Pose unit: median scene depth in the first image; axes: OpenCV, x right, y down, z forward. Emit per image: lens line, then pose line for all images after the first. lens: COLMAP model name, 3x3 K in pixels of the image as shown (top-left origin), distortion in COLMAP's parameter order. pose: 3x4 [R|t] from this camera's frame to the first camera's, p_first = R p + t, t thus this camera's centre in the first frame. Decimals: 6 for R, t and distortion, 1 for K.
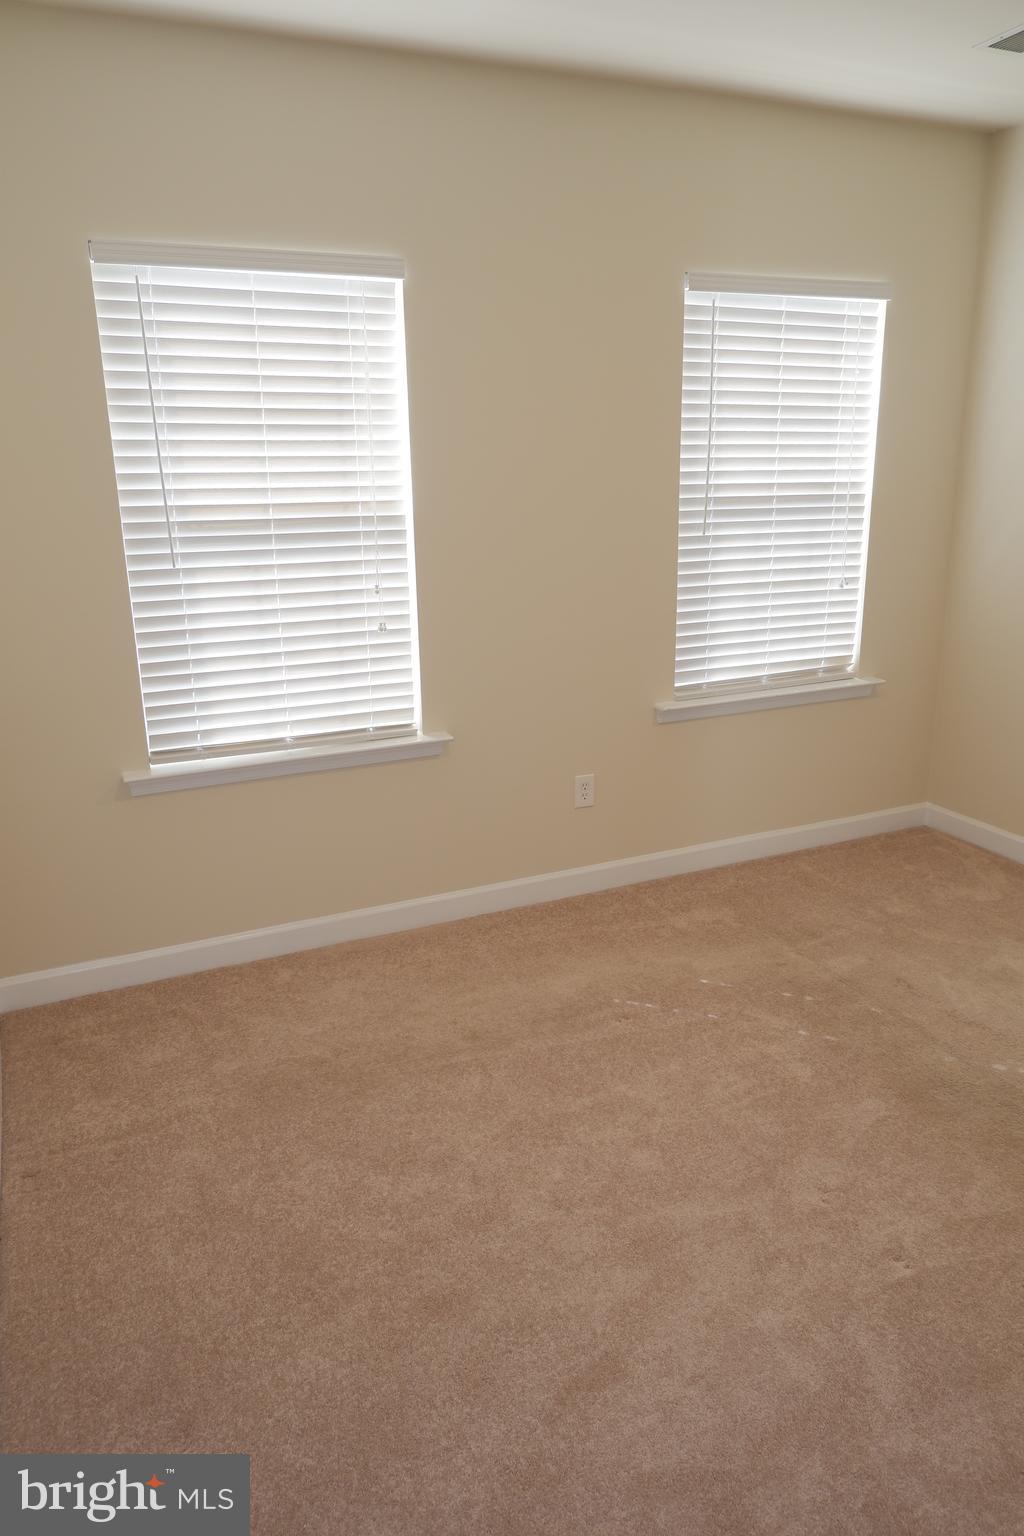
lens RADIAL K [[1084.6, 0, 512.0], [0, 1084.6, 768.0], [0, 0, 1]] dist [0.004333, -0.000969]
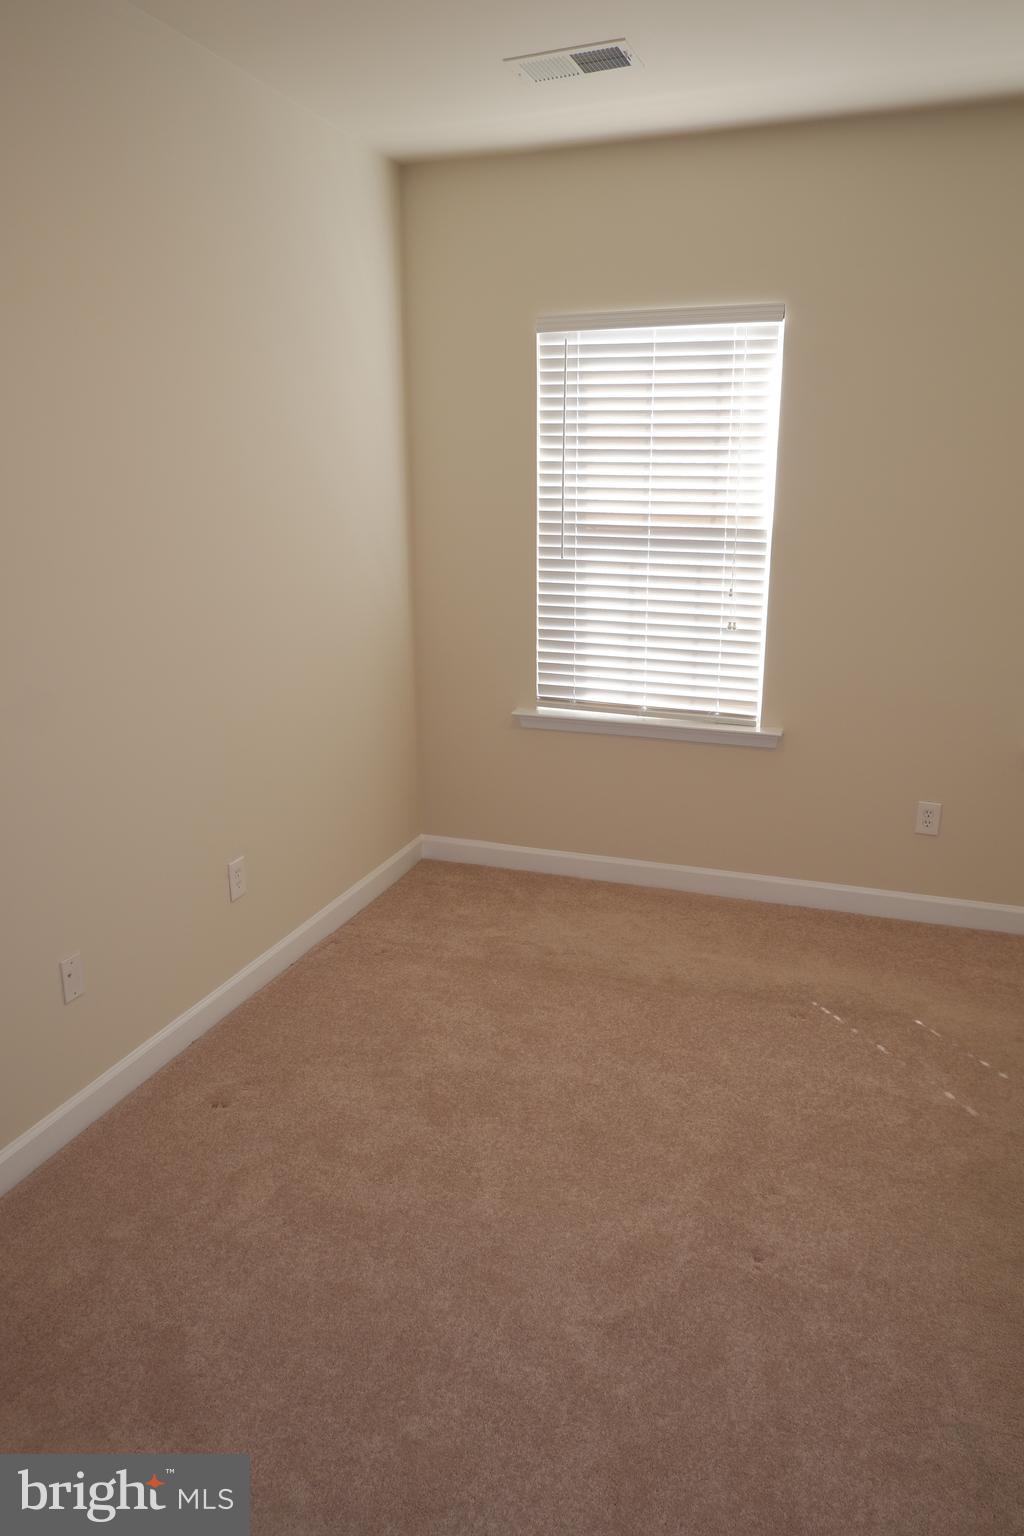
lens RADIAL K [[1045.5, 0, 512.0], [0, 1045.5, 768.0], [0, 0, 1]] dist [-0.019776, 0.007304]
pose [[0.712713, 0.205445, -0.670695, 0.485970], [-0.207952, 0.975048, 0.077694, -0.021112], [0.669922, 0.084099, 0.737653, 0.046323]]
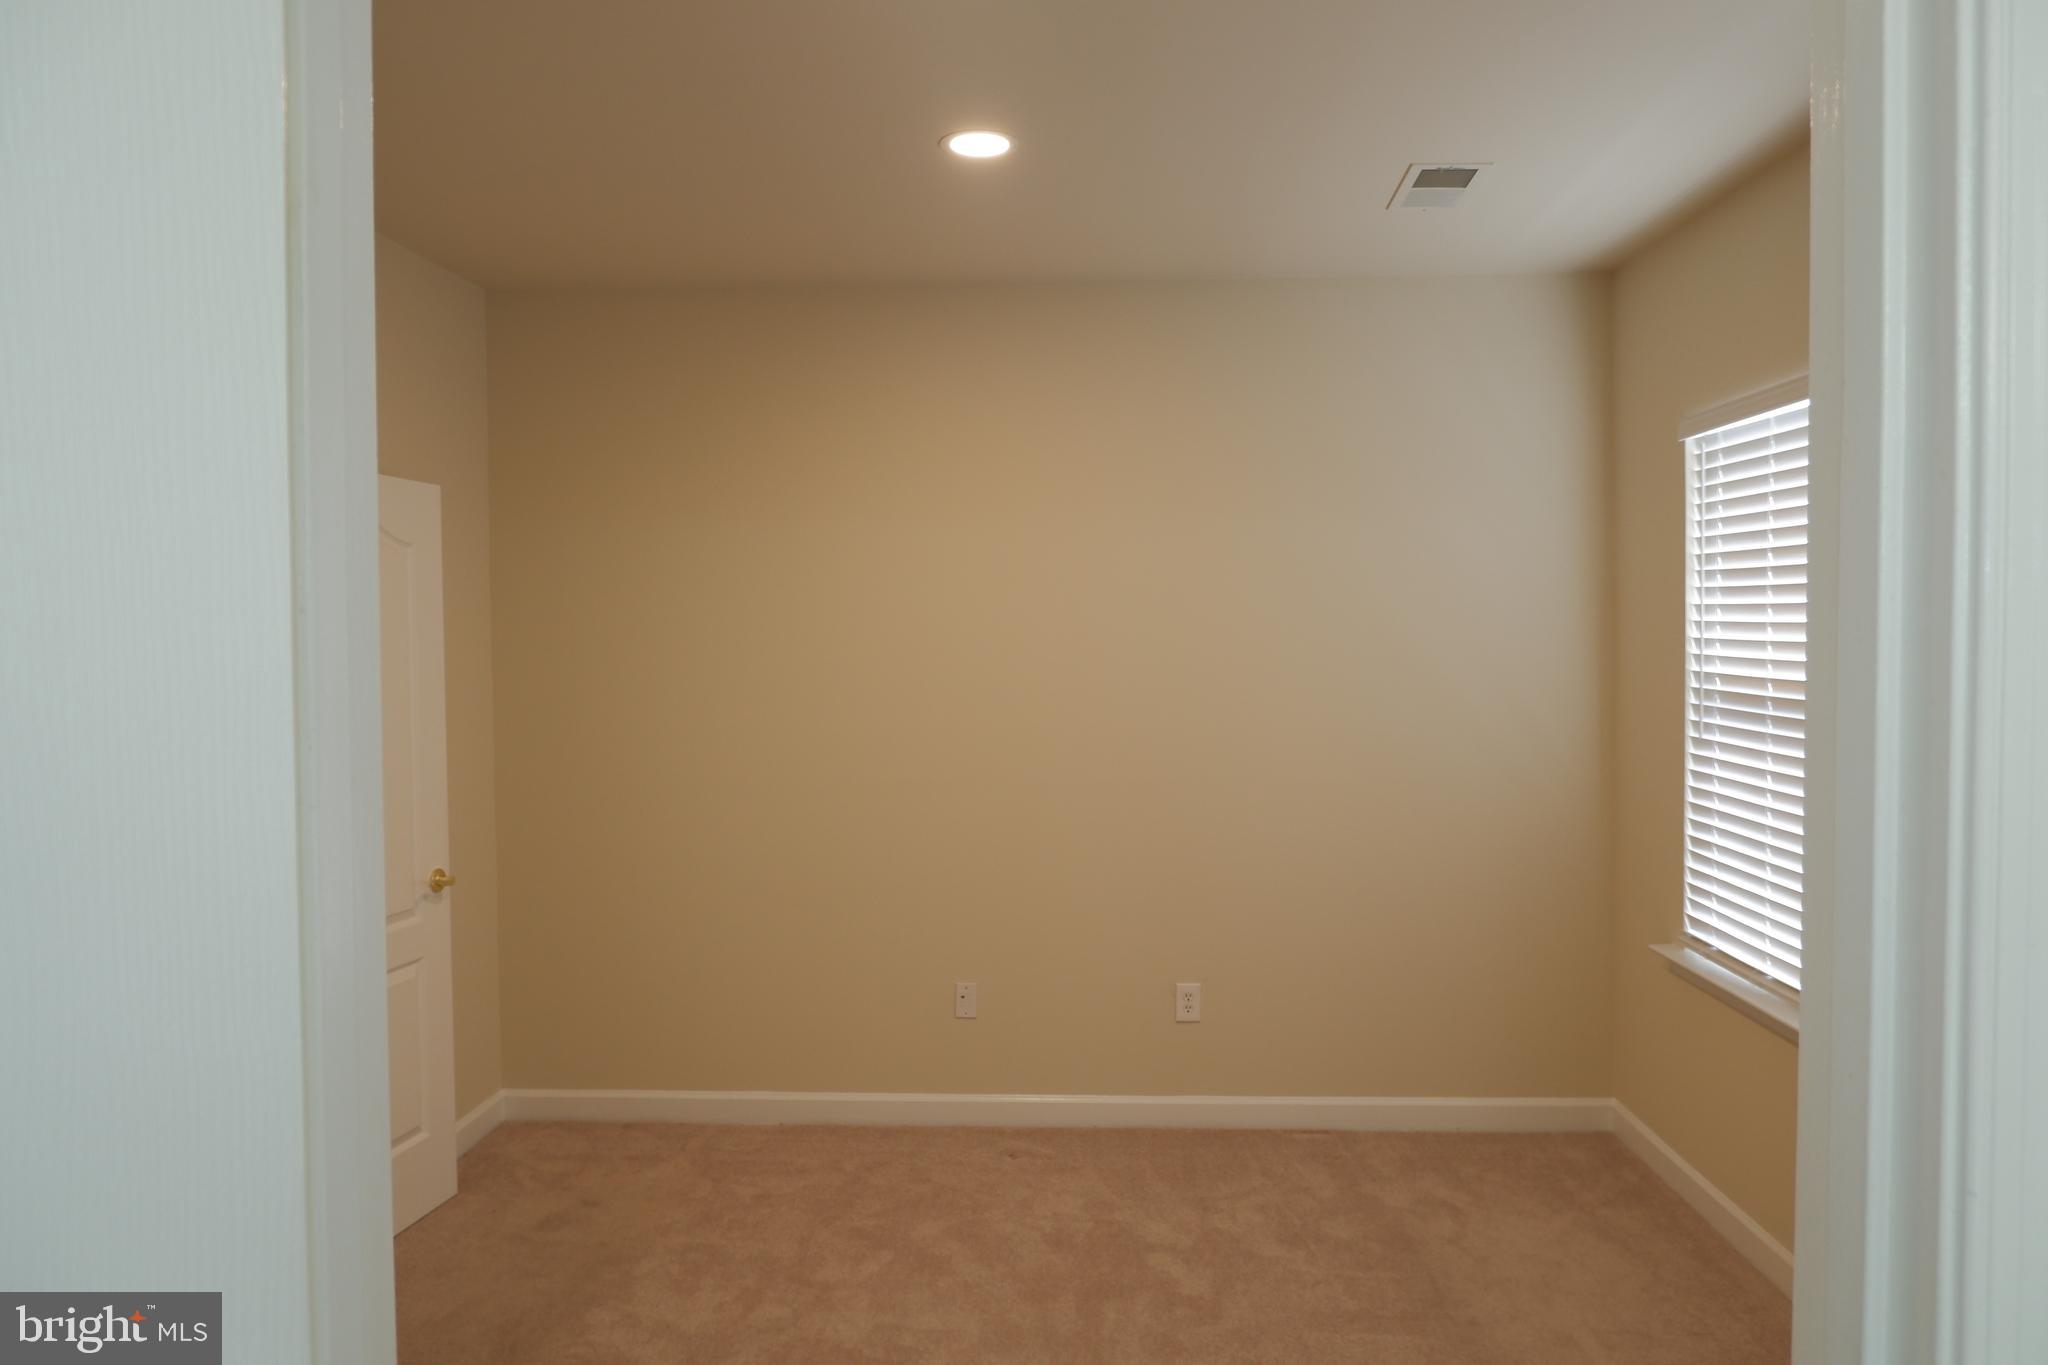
lens RADIAL K [[1394.0, 0, 1024.0], [0, 1394.0, 682.5], [0, 0, 1]] dist [-0.019776, 0.007304]
pose [[-0.460836, 0.048541, -0.886157, 0.894604], [-0.237397, 0.955375, 0.175788, -0.271244], [0.855145, 0.291380, -0.428747, 0.910252]]
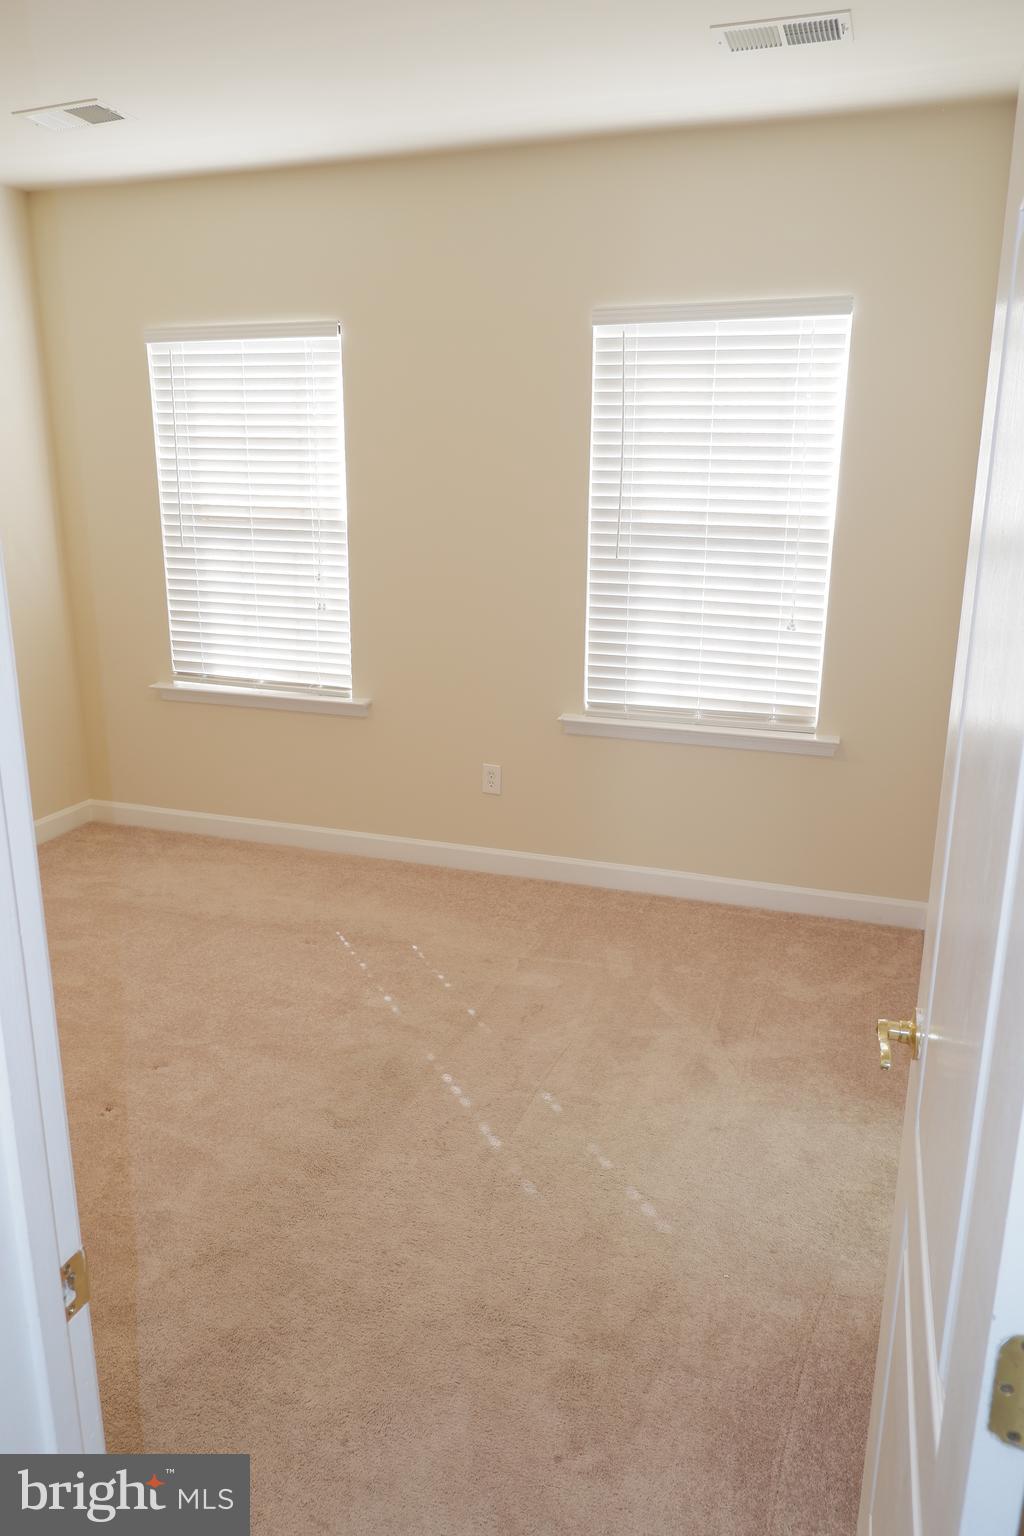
lens RADIAL K [[1084.6, 0, 512.0], [0, 1084.6, 768.0], [0, 0, 1]] dist [0.004333, -0.000969]
pose [[0.719895, 0.201272, -0.664259, 0.933548], [-0.214488, 0.974700, 0.062883, -0.073091], [0.660110, 0.097207, 0.744852, 0.214117]]
